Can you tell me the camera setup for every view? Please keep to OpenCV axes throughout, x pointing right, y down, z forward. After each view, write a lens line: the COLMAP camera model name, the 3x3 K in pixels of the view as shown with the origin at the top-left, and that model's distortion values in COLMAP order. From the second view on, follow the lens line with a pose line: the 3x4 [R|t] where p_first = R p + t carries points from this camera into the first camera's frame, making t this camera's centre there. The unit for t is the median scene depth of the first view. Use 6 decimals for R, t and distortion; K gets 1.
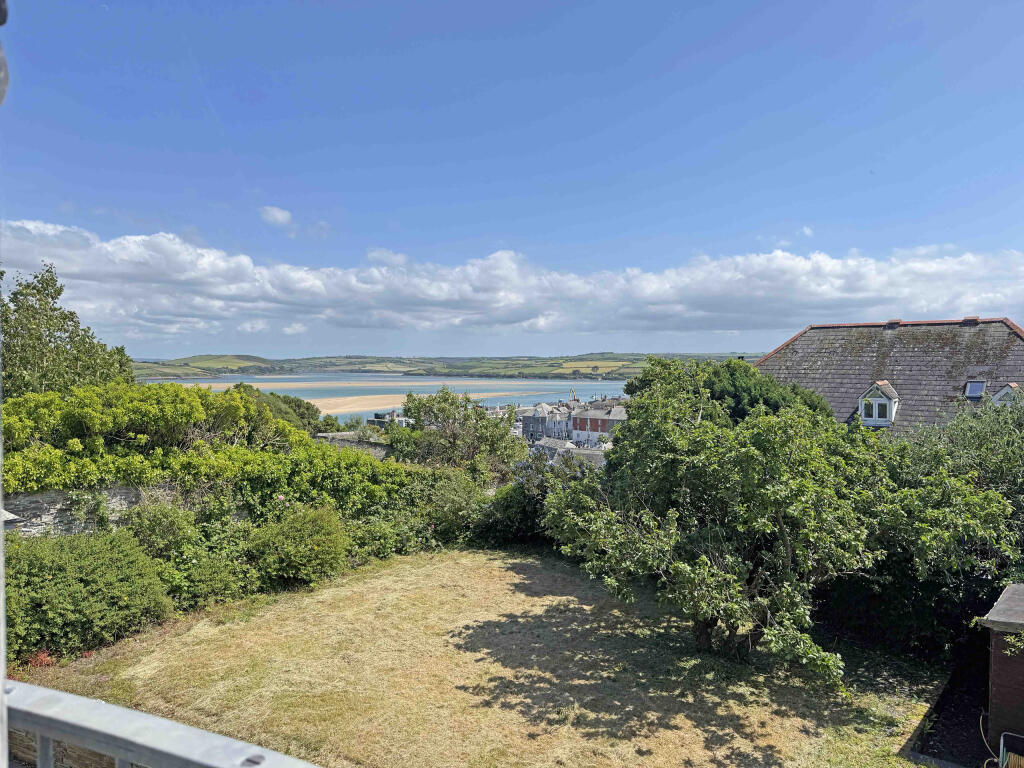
lens RADIAL K [[720.4, 0, 513.3], [0, 720.4, 386.3], [0, 0, 1]] dist [-0.011027, -0.015090]
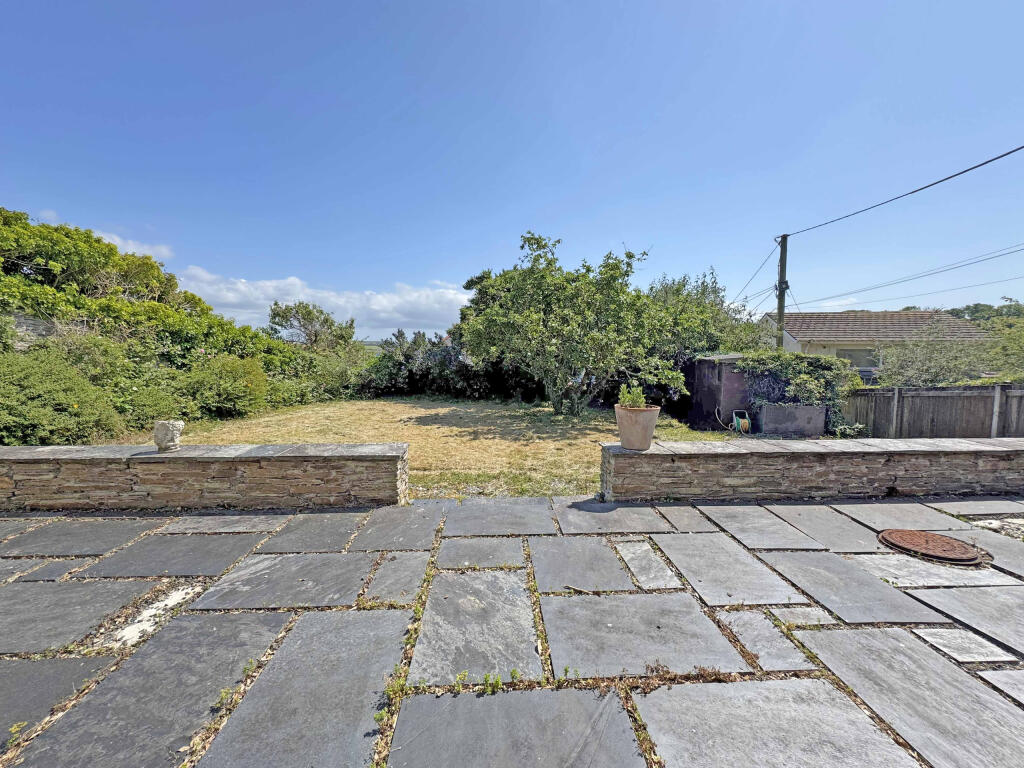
lens RADIAL K [[415.9, 0, 517.8], [0, 415.9, 383.0], [0, 0, 1]] dist [-0.018609, 0.000283]
pose [[0.859285, -0.044411, 0.509566, -0.248519], [0.019458, 0.998341, 0.054198, 0.198649], [-0.511128, -0.036656, 0.858723, 0.188729]]
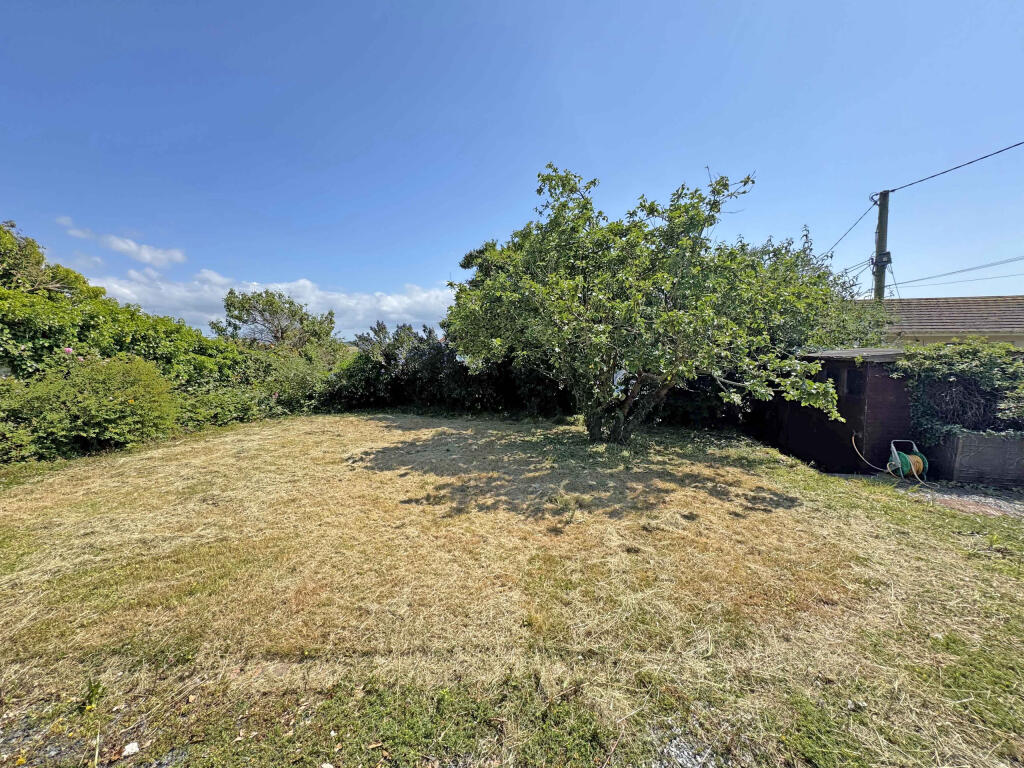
lens RADIAL K [[415.9, 0, 513.6], [0, 415.9, 391.1], [0, 0, 1]] dist [-0.018609, 0.000283]
pose [[0.876024, -0.059141, 0.478628, -0.123843], [0.027619, 0.996976, 0.072640, 0.198199], [-0.481477, -0.050416, 0.875008, 0.414655]]
